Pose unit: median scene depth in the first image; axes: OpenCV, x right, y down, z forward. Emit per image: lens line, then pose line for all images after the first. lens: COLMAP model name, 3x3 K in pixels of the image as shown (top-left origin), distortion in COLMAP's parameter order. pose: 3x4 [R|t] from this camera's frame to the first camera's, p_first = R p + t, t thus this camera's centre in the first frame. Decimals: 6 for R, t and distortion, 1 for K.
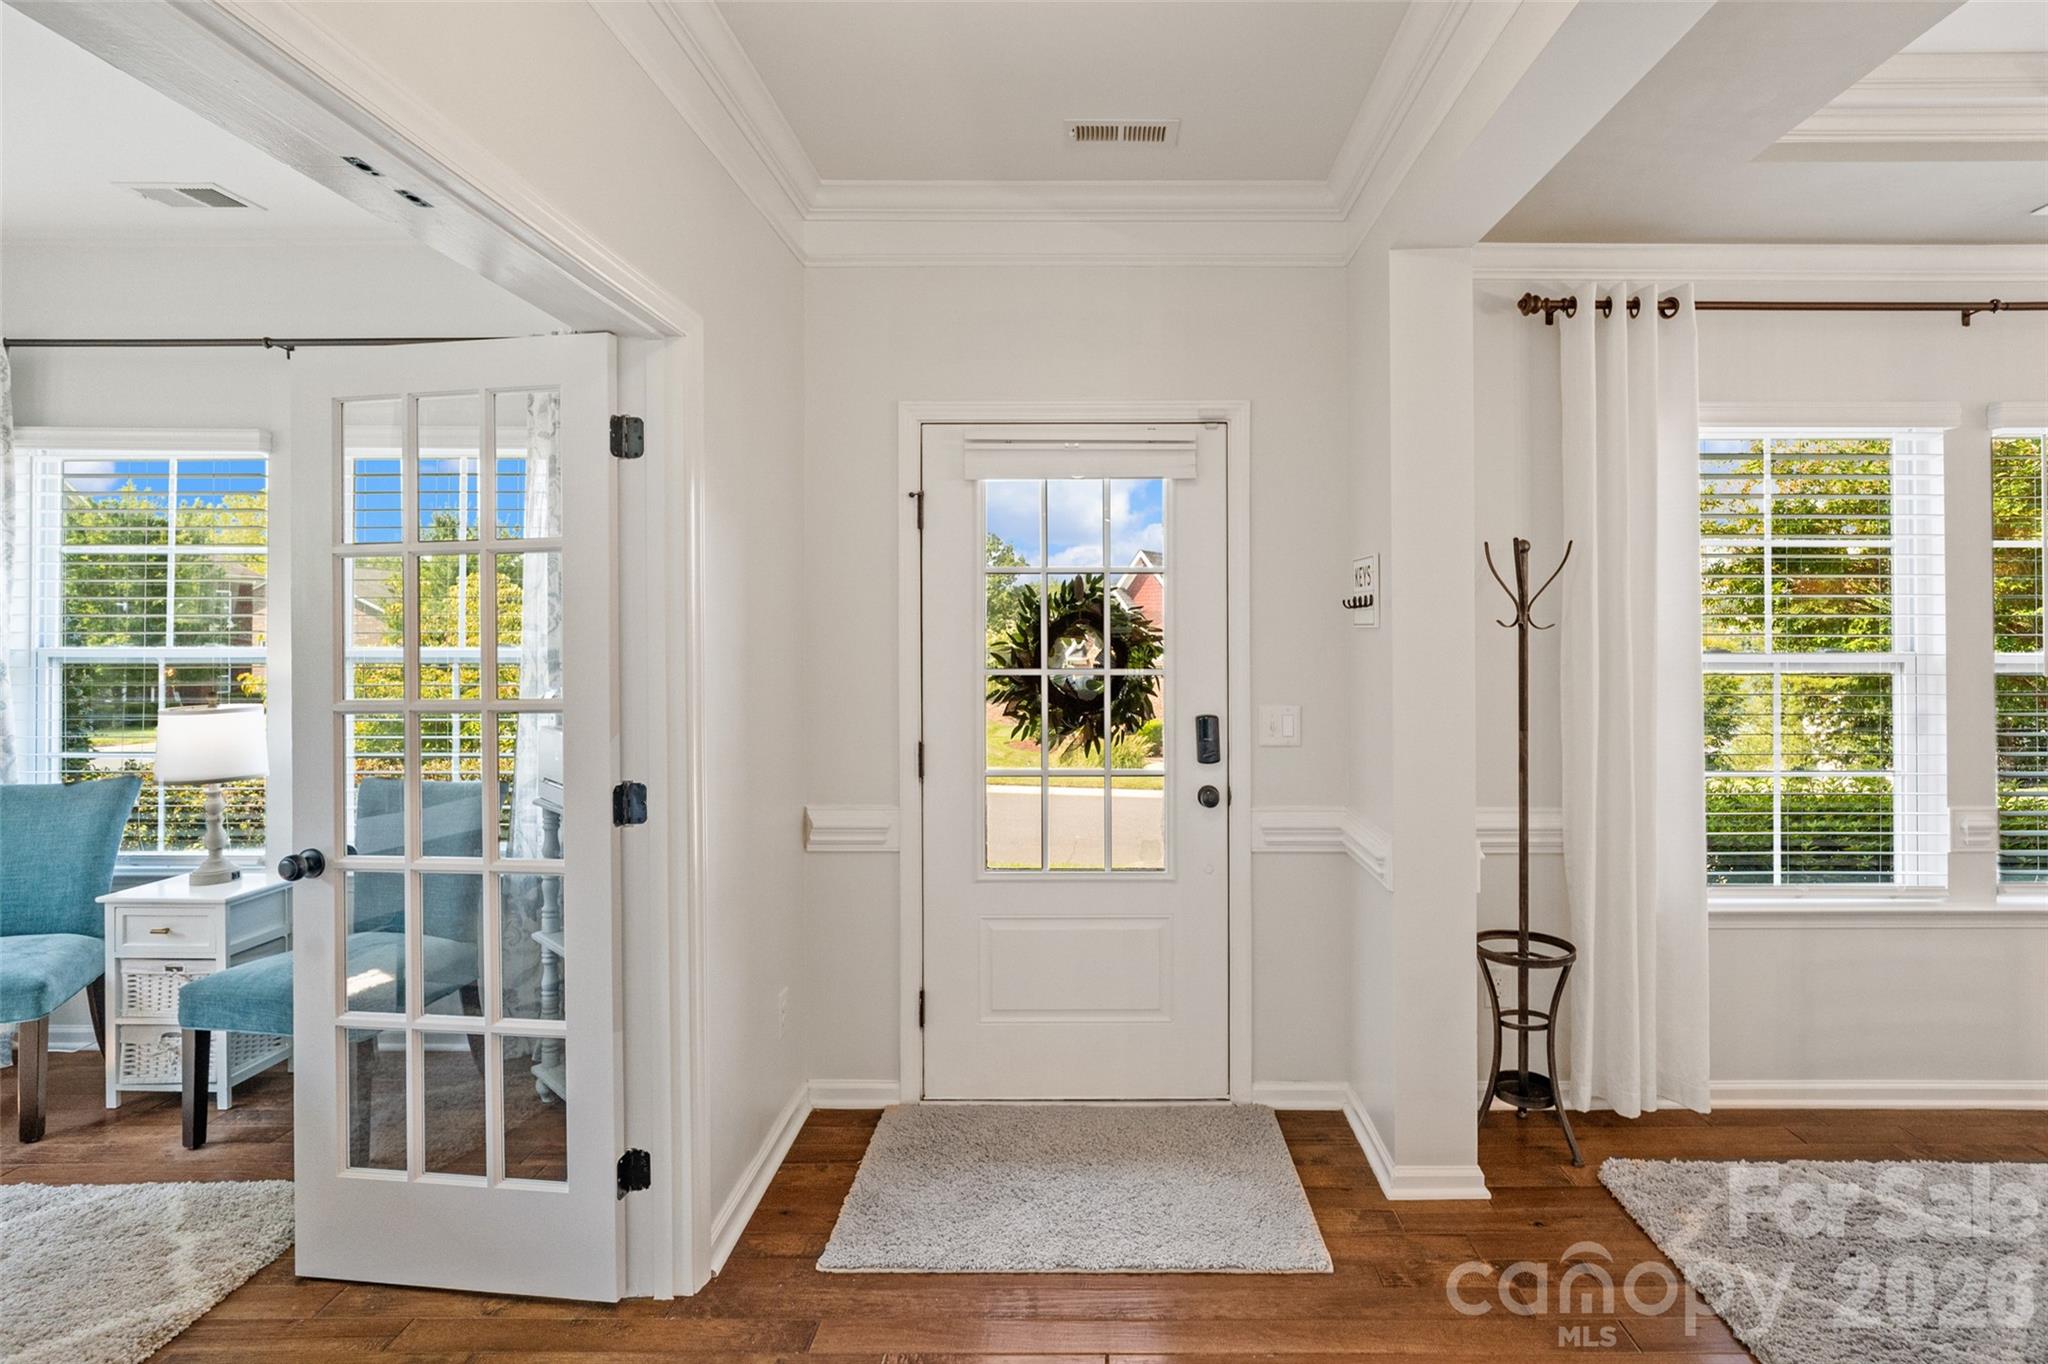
lens RADIAL K [[1025.9, 0, 1099.1], [0, 1025.9, 628.8], [0, 0, 1]] dist [-0.000625, 0.000408]
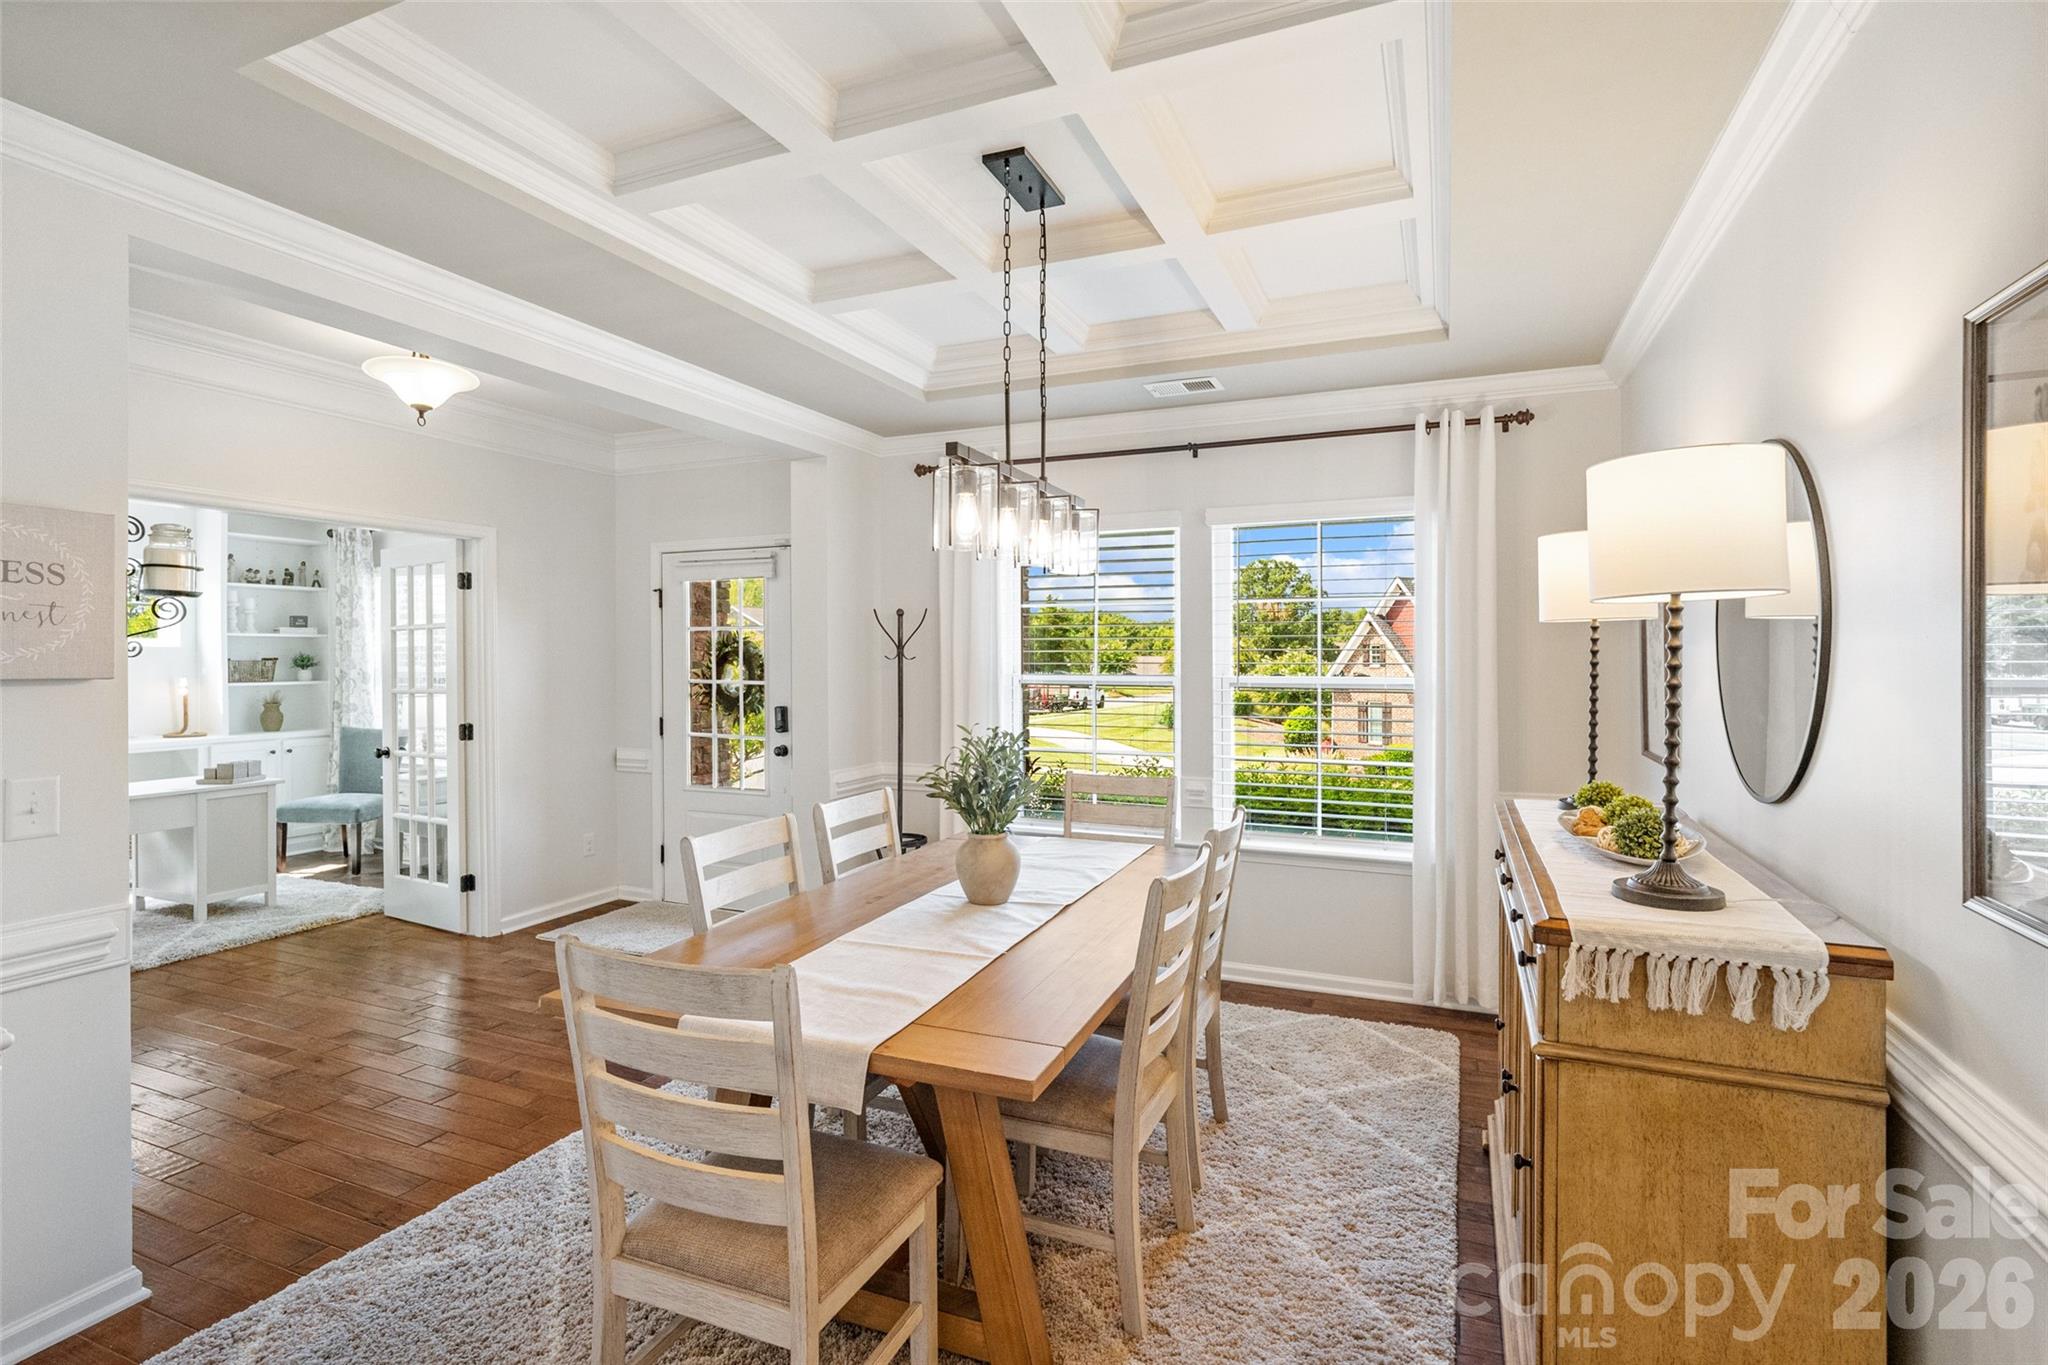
lens RADIAL K [[986.0, 0, 1022.6], [0, 986.0, 662.0], [0, 0, 1]] dist [-0.002578, -0.000529]
pose [[0.916083, 0.001412, -0.400986, 1.195870], [0.001849, 0.999968, 0.007744, -0.007629], [0.400985, -0.007836, 0.916051, -0.432180]]
